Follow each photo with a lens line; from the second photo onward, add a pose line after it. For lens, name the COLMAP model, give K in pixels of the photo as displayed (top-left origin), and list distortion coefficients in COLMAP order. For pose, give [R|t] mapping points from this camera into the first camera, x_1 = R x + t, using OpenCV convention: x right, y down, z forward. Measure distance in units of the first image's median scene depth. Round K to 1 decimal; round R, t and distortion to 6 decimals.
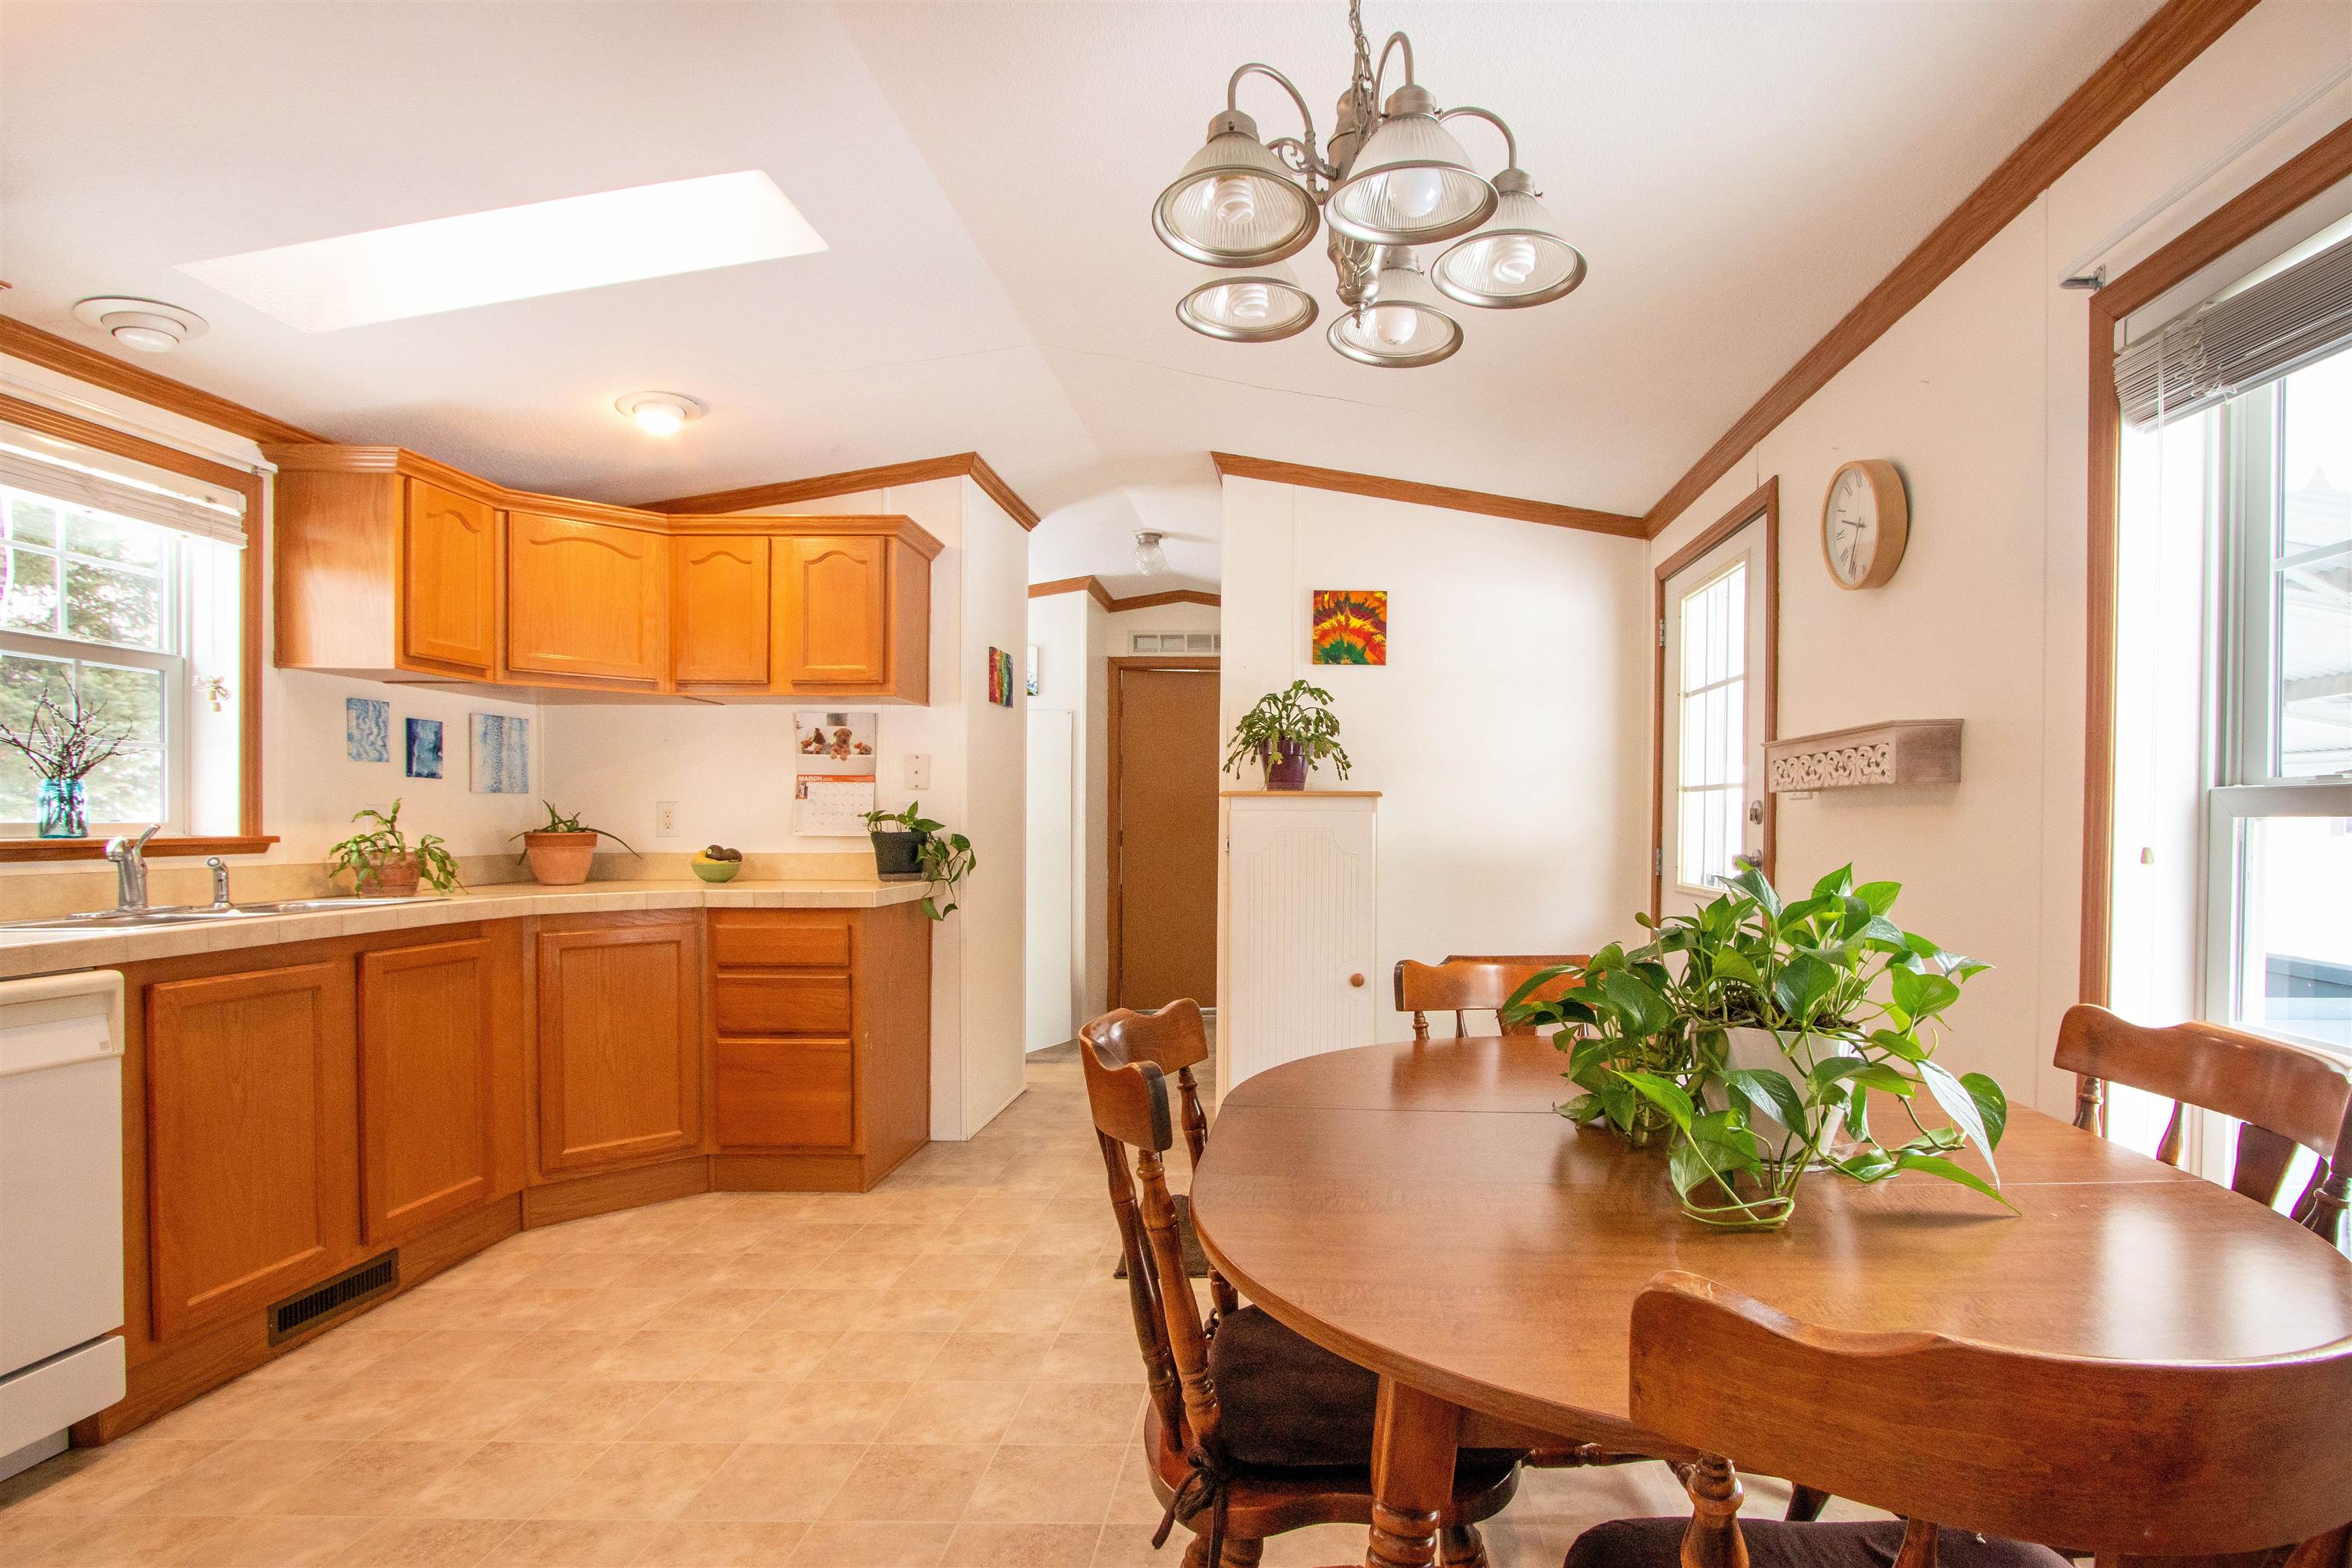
lens RADIAL K [[1137.5, 0, 1320.7], [0, 1137.5, 834.9], [0, 0, 1]] dist [-0.018229, 0.003580]
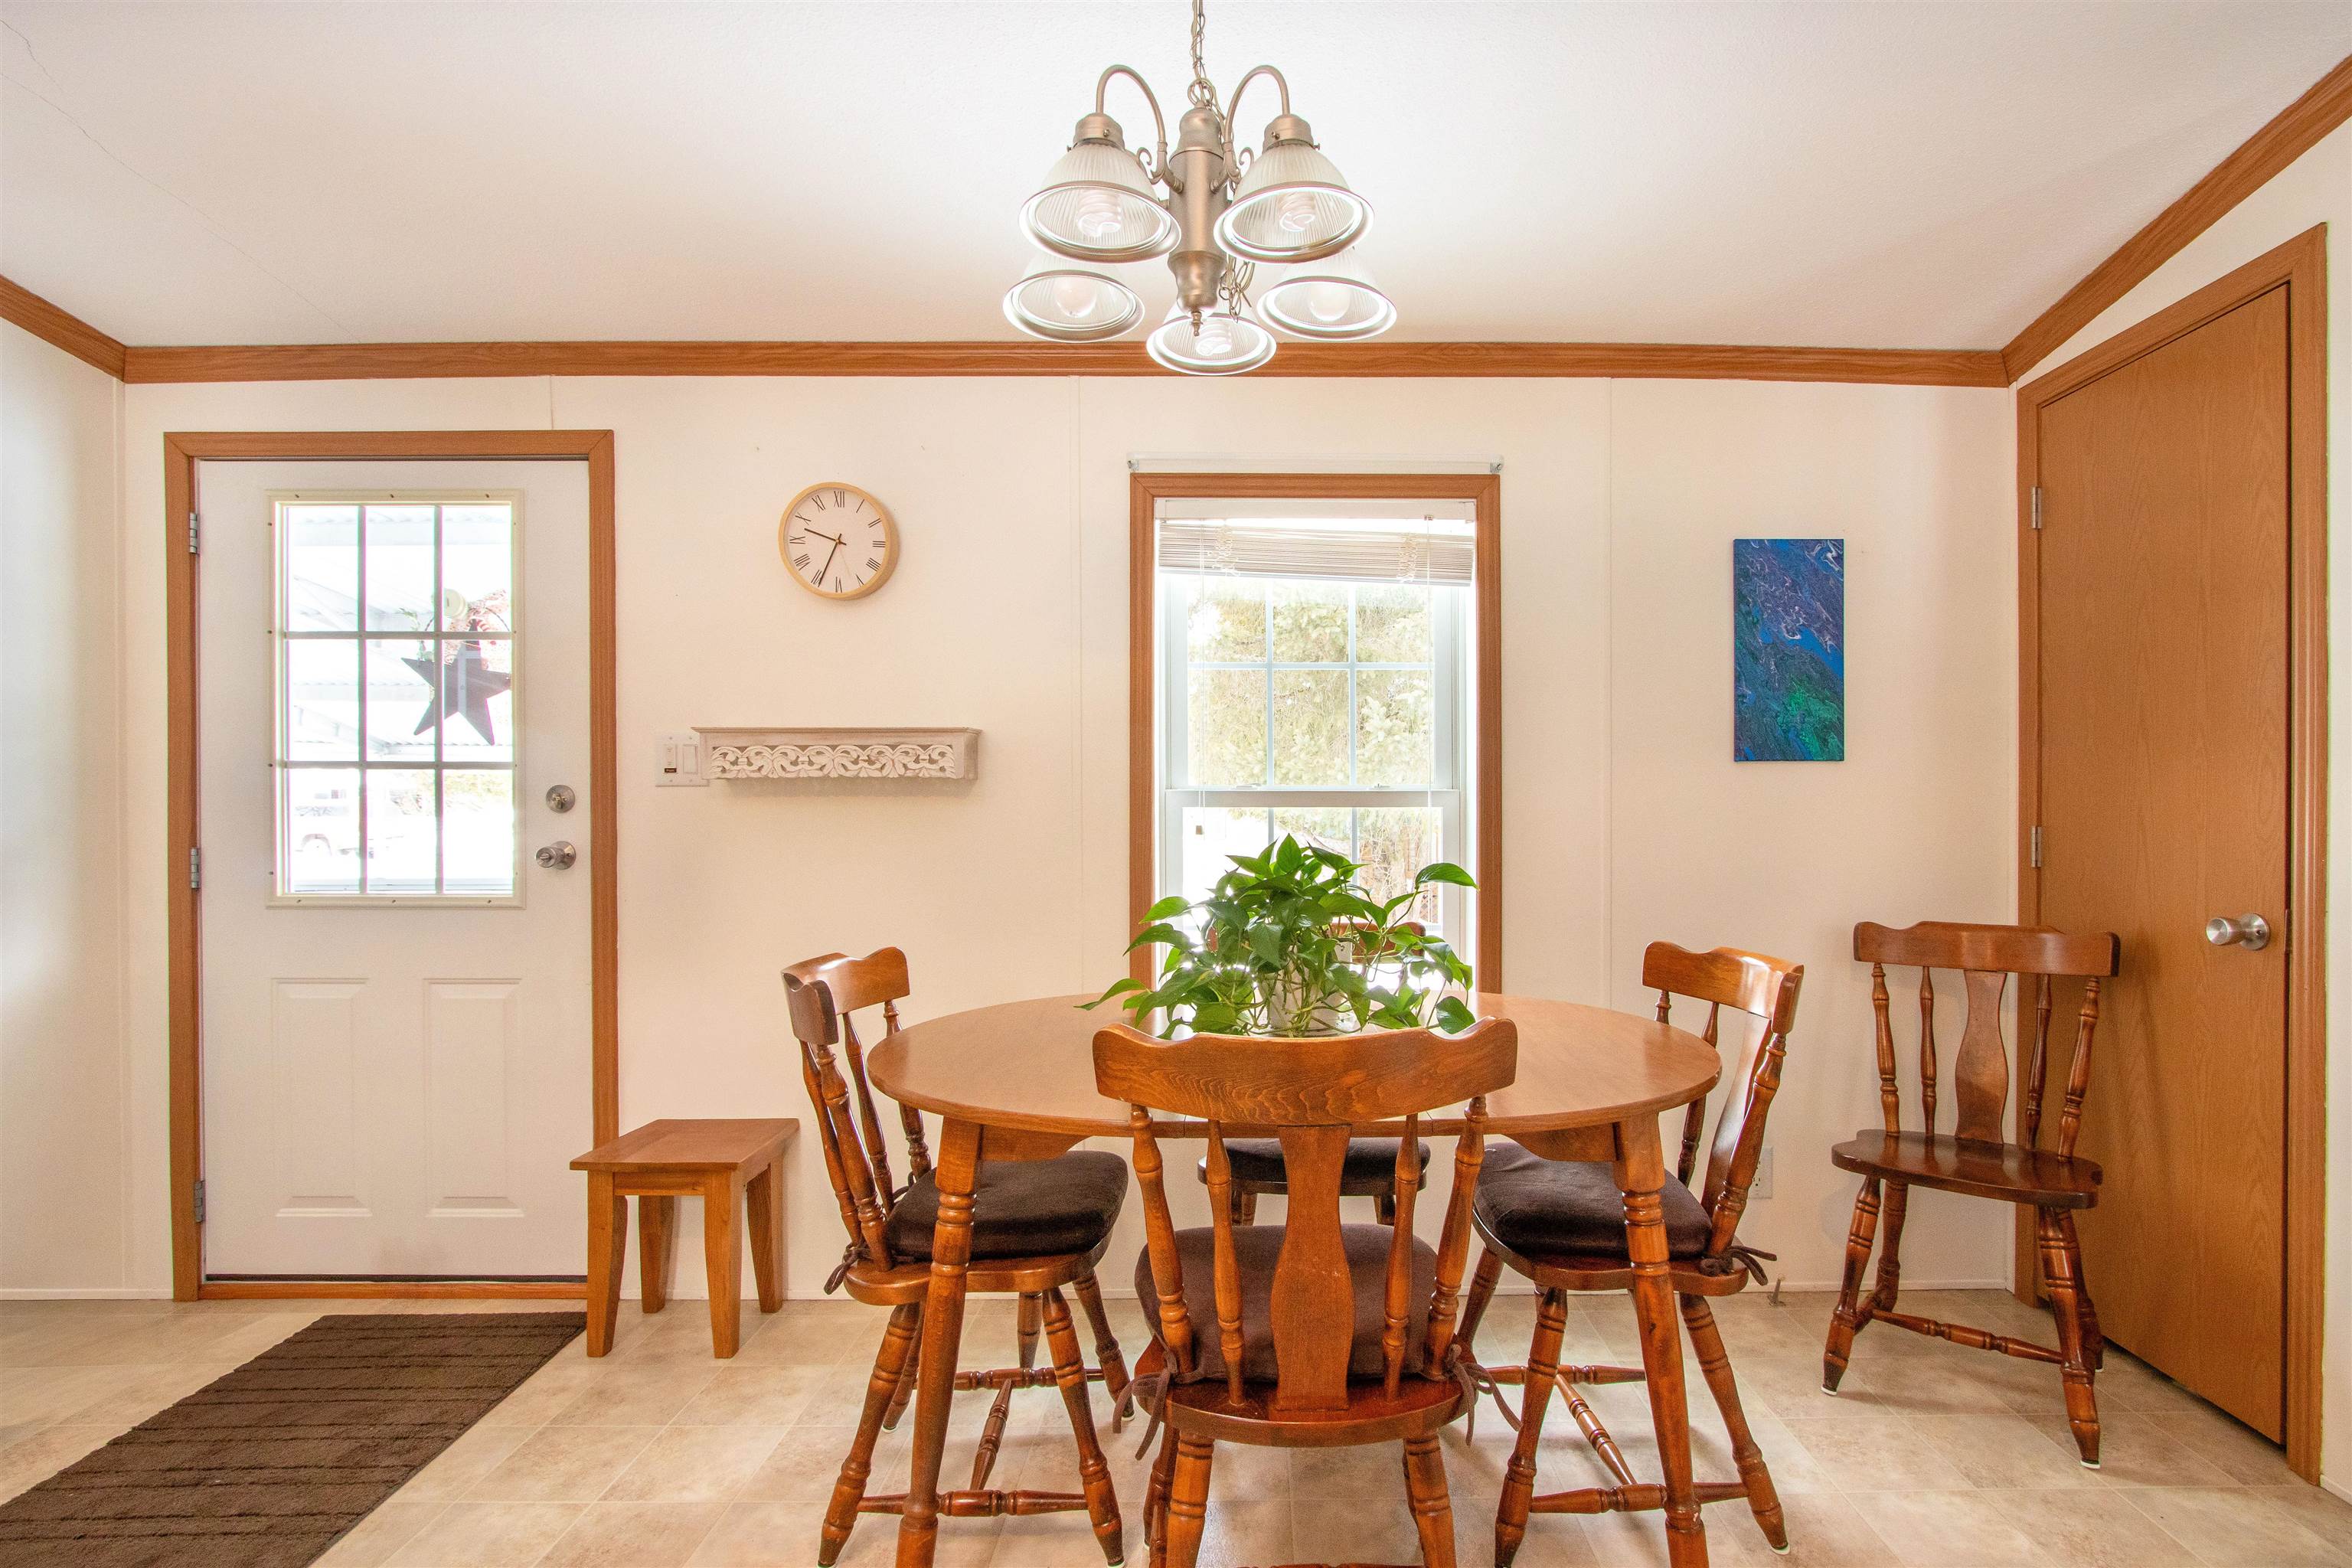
lens RADIAL K [[1104.3, 0, 1266.0], [0, 1104.3, 829.0], [0, 0, 1]] dist [-0.015059, 0.003427]
pose [[-0.006870, -0.014586, 0.999870, -0.419246], [0.011578, 0.999825, 0.014665, -0.002787], [-0.999909, 0.011677, -0.006700, 0.414389]]
